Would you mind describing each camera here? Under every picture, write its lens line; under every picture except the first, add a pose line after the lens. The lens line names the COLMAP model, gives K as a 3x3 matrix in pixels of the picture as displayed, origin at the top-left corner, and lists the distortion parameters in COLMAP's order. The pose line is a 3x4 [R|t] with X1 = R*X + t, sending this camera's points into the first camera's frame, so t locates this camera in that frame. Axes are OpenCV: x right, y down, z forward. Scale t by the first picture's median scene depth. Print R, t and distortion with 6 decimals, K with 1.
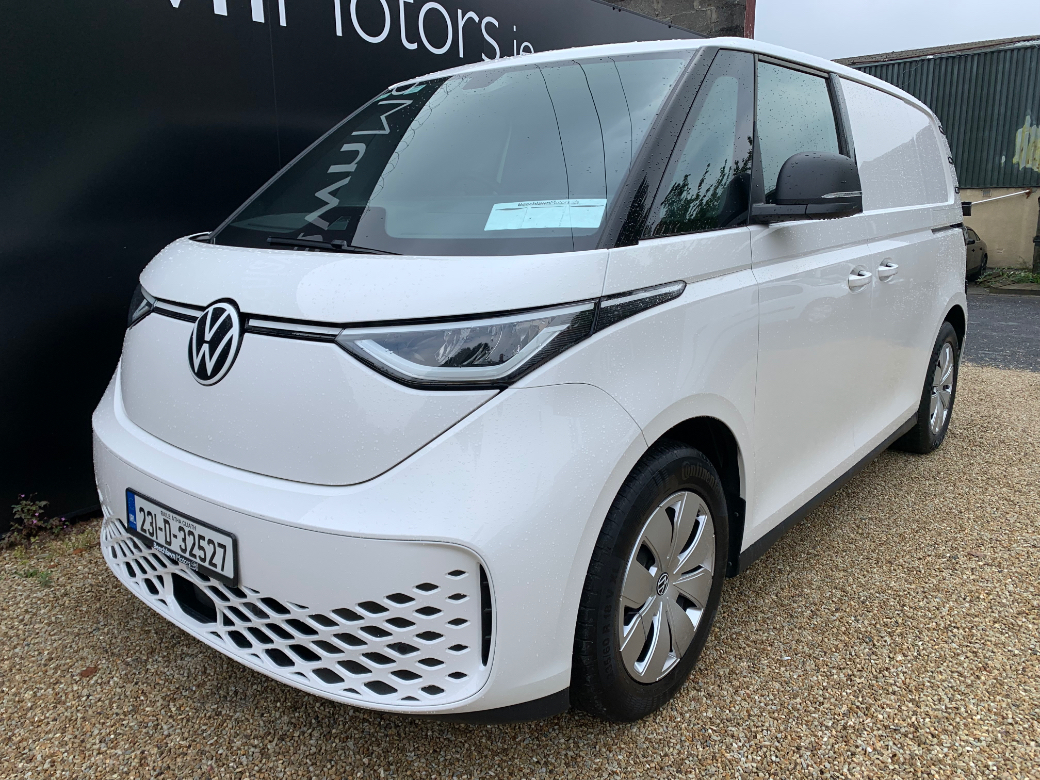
lens RADIAL K [[793.5, 0, 520.0], [0, 793.5, 390.0], [0, 0, 1]] dist [0.045357, -0.010727]
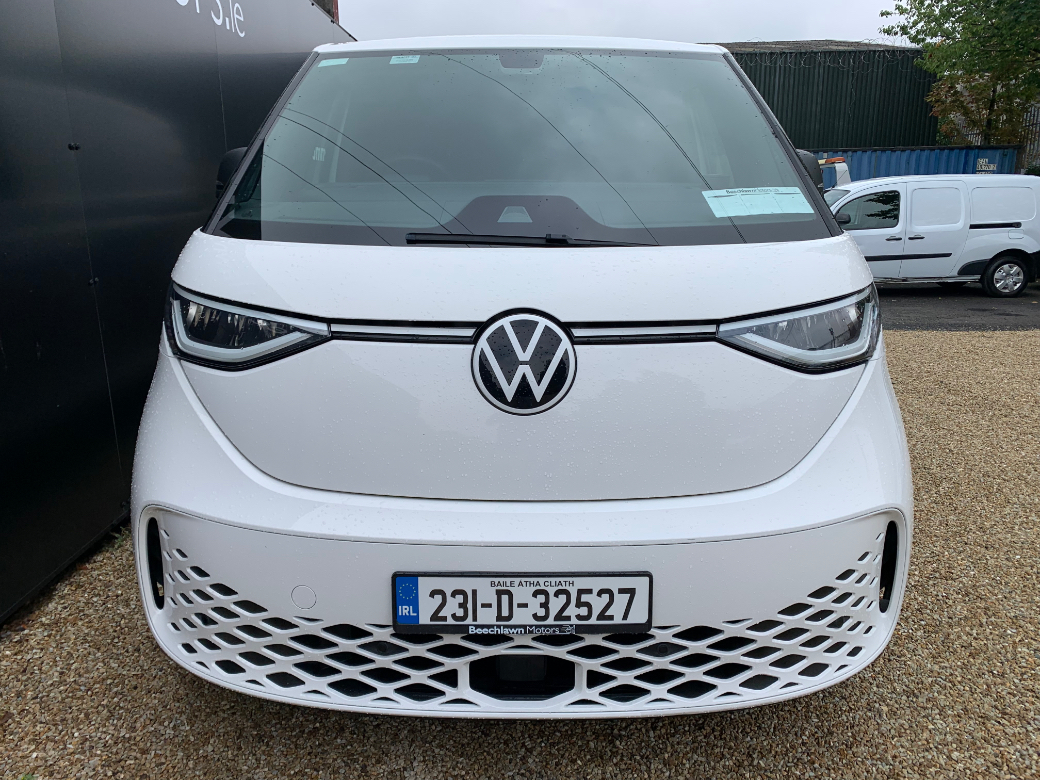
lens RADIAL K [[793.5, 0, 520.0], [0, 793.5, 390.0], [0, 0, 1]] dist [0.045357, -0.010727]
pose [[0.768028, -0.153176, 0.621828, -0.916089], [0.138220, 0.987738, 0.072594, -0.092982], [-0.625322, 0.030195, 0.779782, 0.374662]]
